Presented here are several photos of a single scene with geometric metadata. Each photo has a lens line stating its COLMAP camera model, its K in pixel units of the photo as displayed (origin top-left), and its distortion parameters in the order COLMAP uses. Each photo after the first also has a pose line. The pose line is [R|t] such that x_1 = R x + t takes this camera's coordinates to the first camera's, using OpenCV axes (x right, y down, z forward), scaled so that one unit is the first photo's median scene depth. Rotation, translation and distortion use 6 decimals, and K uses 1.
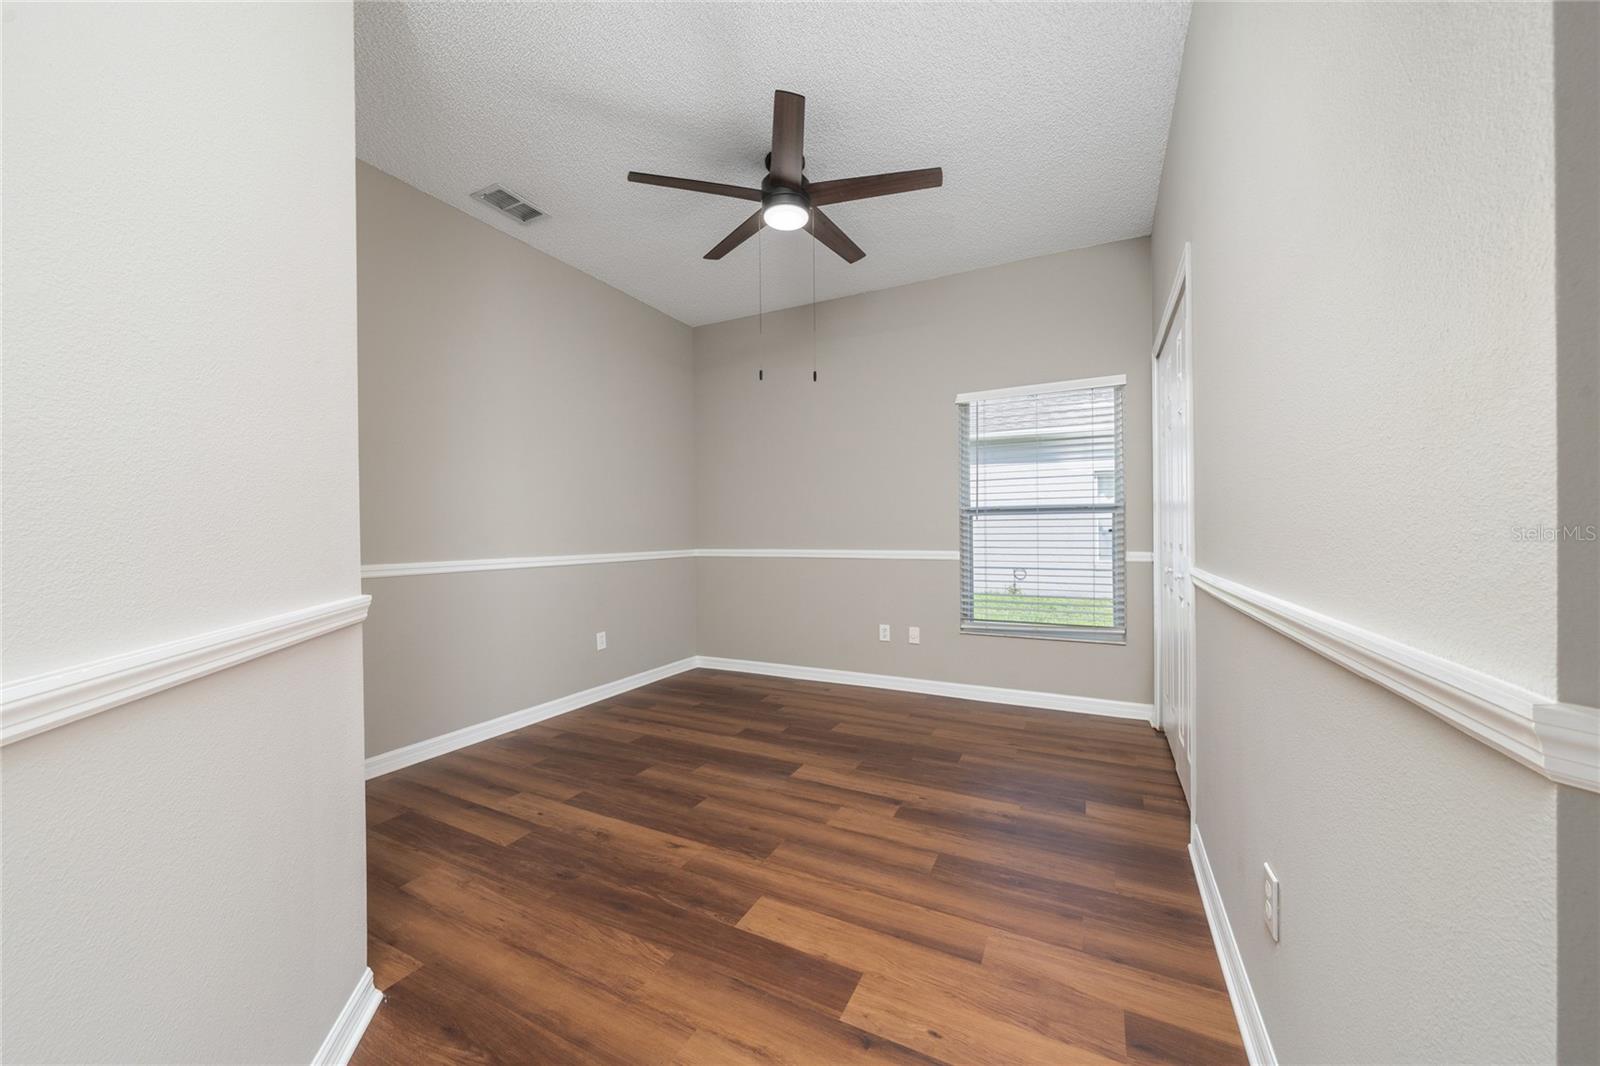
lens RADIAL K [[610.8, 0, 798.2], [0, 610.8, 530.5], [0, 0, 1]] dist [0.062101, -0.000004]
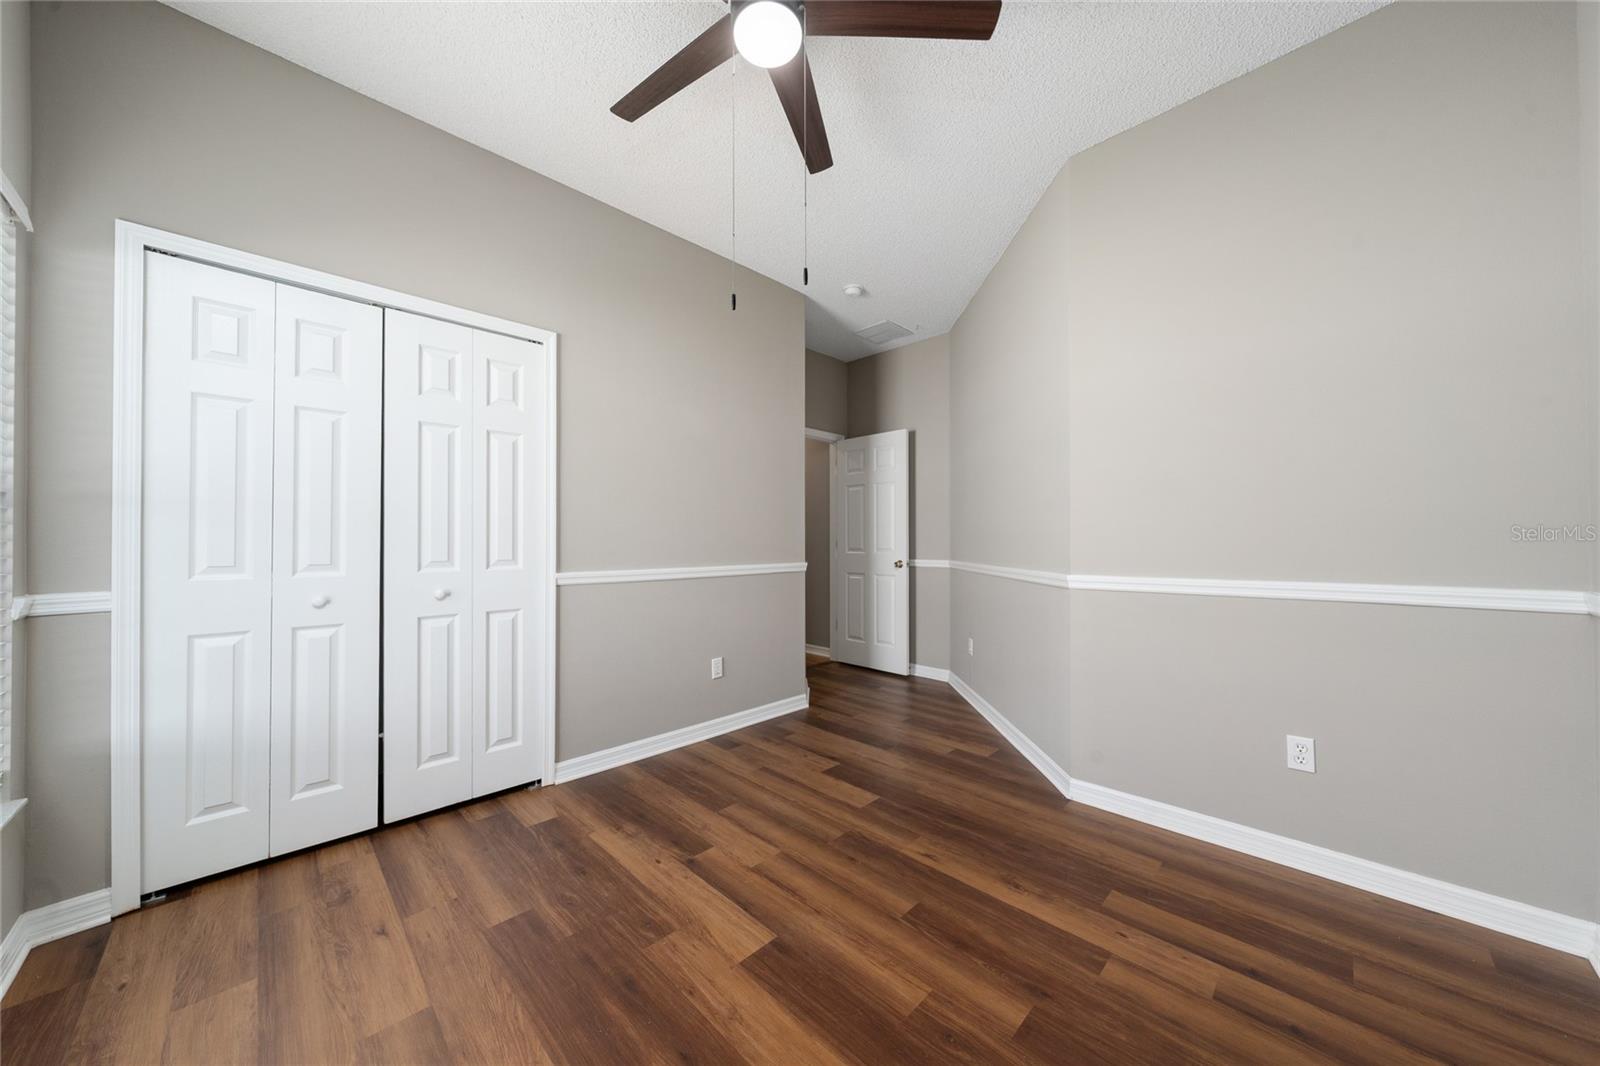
lens RADIAL K [[545.8, 0, 796.1], [0, 545.8, 538.4], [0, 0, 1]] dist [-0.001044, -0.000023]
pose [[-0.949065, 0.017383, 0.314600, -0.263374], [0.013244, 0.999795, -0.015290, -0.023035], [-0.314801, -0.010345, -0.949101, 1.819610]]
